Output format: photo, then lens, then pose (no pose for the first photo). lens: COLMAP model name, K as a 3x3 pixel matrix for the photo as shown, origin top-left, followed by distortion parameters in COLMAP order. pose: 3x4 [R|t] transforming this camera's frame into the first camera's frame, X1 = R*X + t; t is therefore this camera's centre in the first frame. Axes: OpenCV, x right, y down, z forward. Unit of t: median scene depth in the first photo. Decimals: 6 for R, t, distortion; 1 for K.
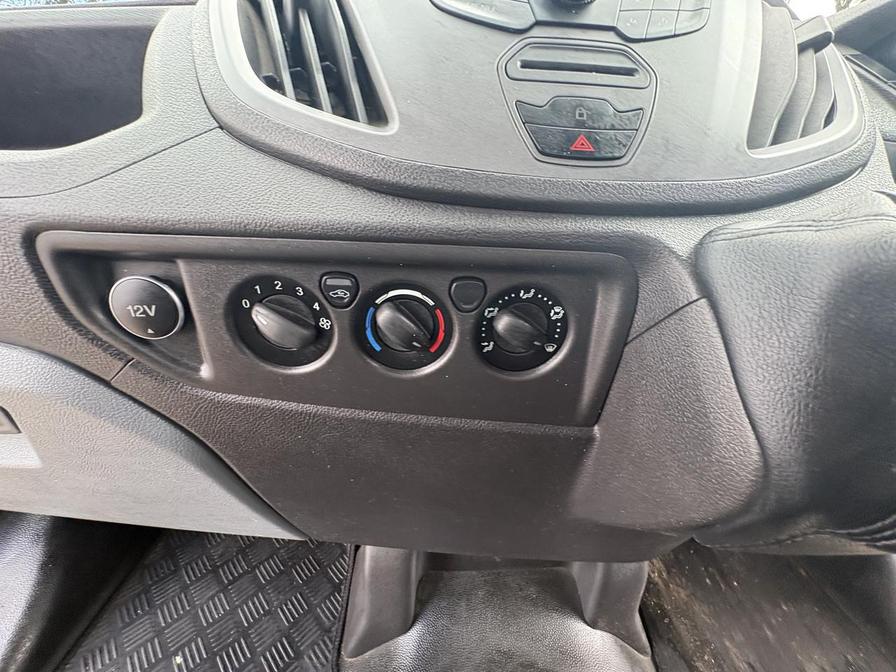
lens RADIAL K [[357.4, 0, 449.2], [0, 357.4, 336.0], [0, 0, 1]] dist [-0.000848, 0.000512]
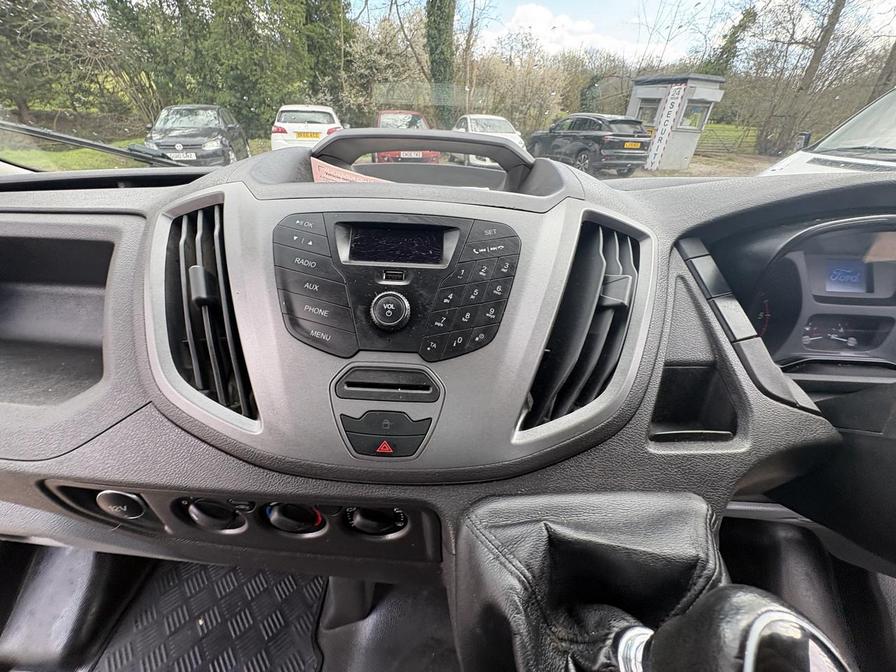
lens RADIAL K [[357.4, 0, 449.2], [0, 357.4, 336.0], [0, 0, 1]] dist [-0.000848, 0.000512]
pose [[0.997978, 0.028889, -0.056621, 0.230811], [-0.019898, 0.987968, 0.153371, -0.397295], [0.060370, -0.151934, 0.986545, -0.116589]]
